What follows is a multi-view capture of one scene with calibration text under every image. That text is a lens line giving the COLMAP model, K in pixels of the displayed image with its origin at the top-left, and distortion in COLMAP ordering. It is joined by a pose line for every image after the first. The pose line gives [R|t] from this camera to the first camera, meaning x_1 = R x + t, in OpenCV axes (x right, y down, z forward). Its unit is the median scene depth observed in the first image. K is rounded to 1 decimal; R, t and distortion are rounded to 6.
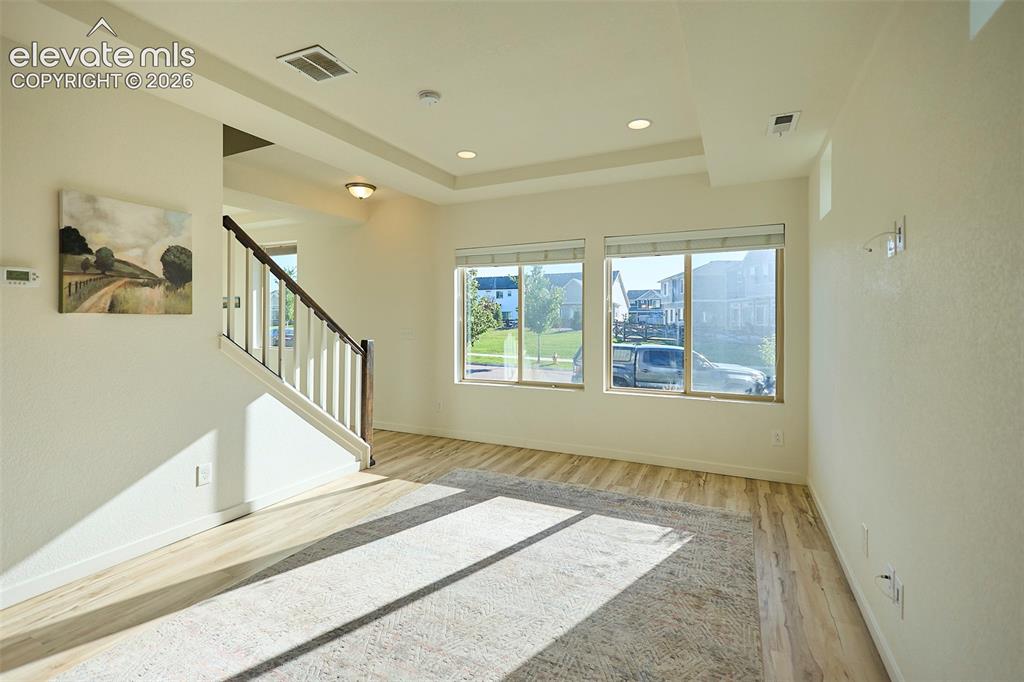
lens RADIAL K [[469.1, 0, 505.5], [0, 469.1, 320.0], [0, 0, 1]] dist [0.001040, 0.000017]
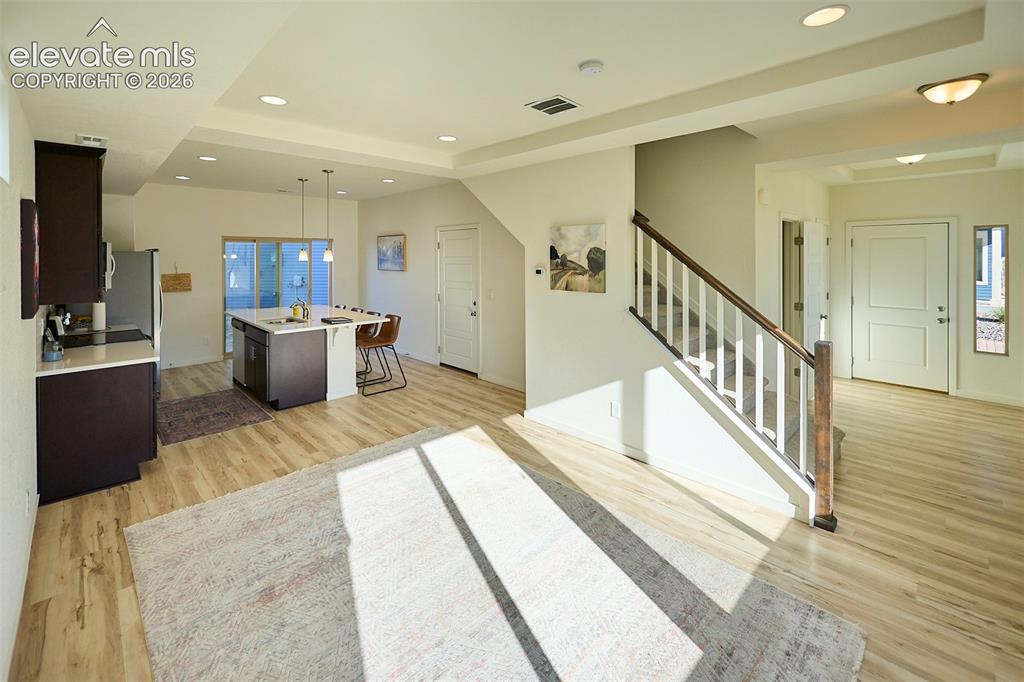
lens RADIAL K [[440.5, 0, 509.9], [0, 440.5, 255.8], [0, 0, 1]] dist [0.000754, 0.000015]
pose [[-0.336269, 0.000848, -0.941766, 0.681278], [0.005858, 0.999982, -0.001191, -0.123919], [0.941748, -0.005917, -0.336268, 1.159626]]
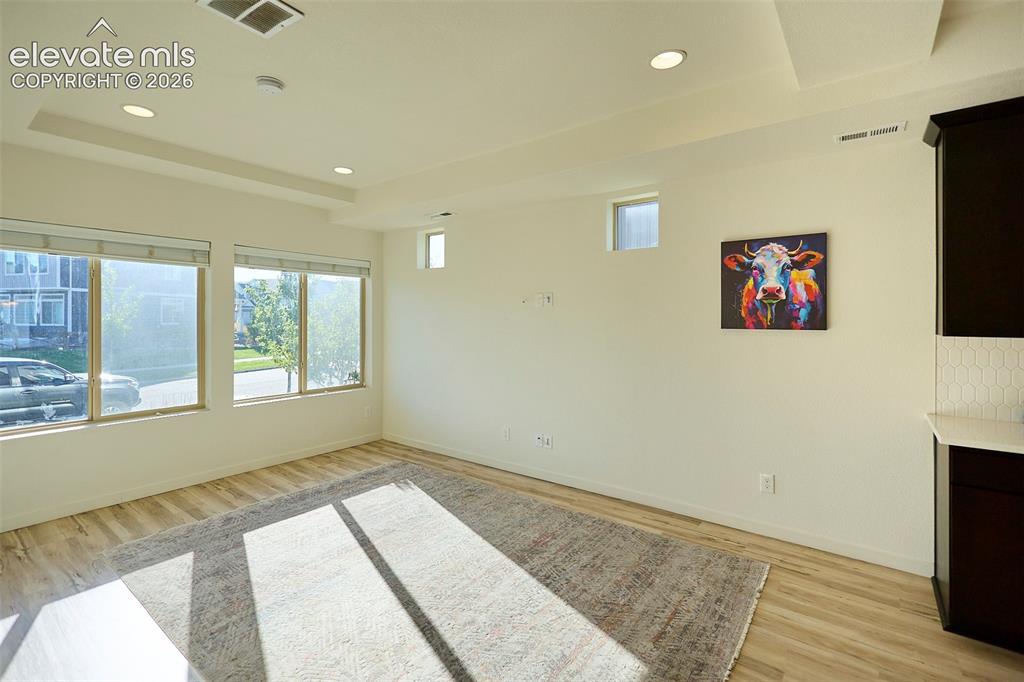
lens RADIAL K [[469.1, 0, 505.5], [0, 469.1, 320.0], [0, 0, 1]] dist [0.001040, 0.000017]
pose [[0.199662, -0.003768, 0.979858, -0.945000], [-0.004274, 0.999980, 0.004716, -0.044686], [-0.979855, -0.005130, 0.199642, 0.407675]]
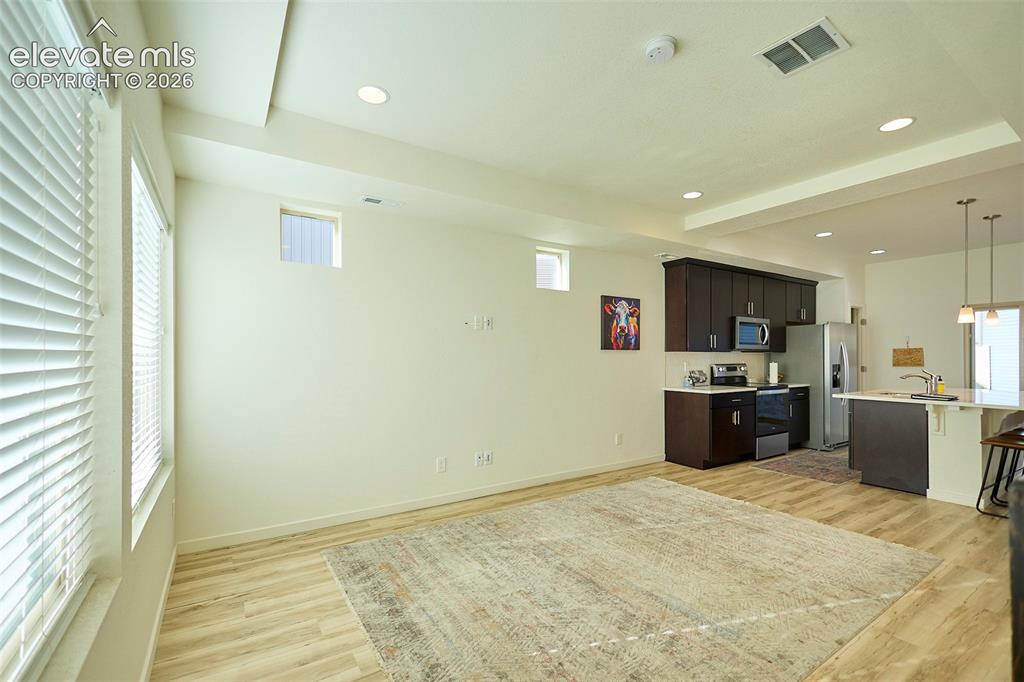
lens RADIAL K [[449.7, 0, 517.3], [0, 449.7, 356.8], [0, 0, 1]] dist [0.001055, 0.000373]
pose [[-0.864600, -0.001459, 0.502459, -0.329212], [-0.002458, 0.999996, -0.001326, 0.009310], [-0.502456, -0.002382, -0.864600, 1.757914]]
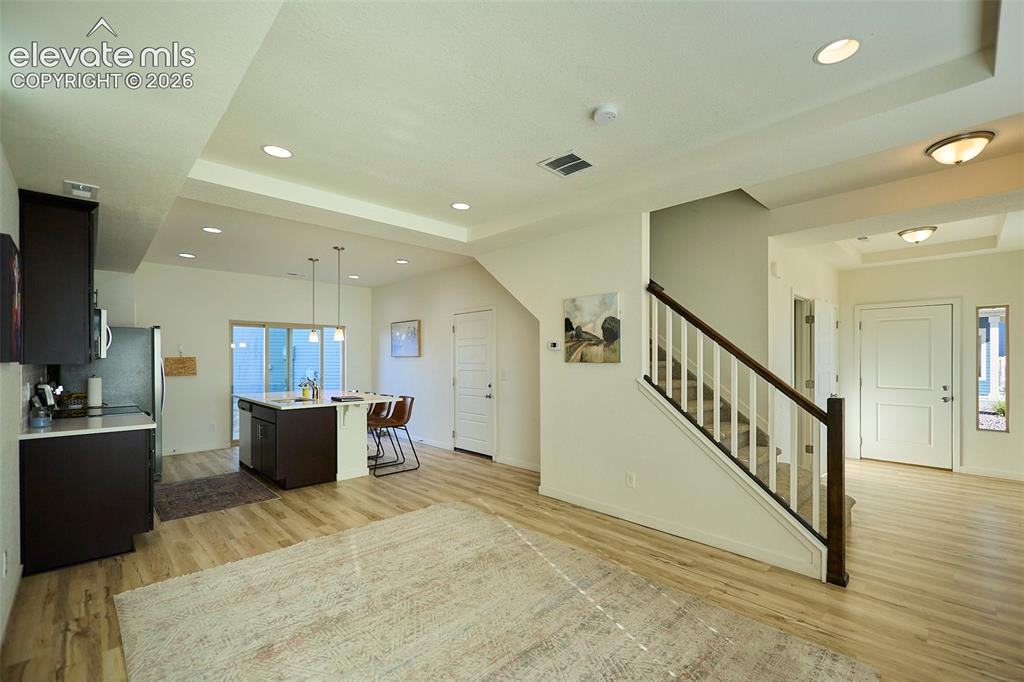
lens RADIAL K [[437.3, 0, 541.9], [0, 437.3, 359.0], [0, 0, 1]] dist [0.000769, -0.000129]
pose [[-0.303766, -0.000990, -0.952746, 0.652608], [0.004530, 0.999987, -0.002484, -0.020217], [0.952736, -0.005070, -0.303757, 1.158050]]
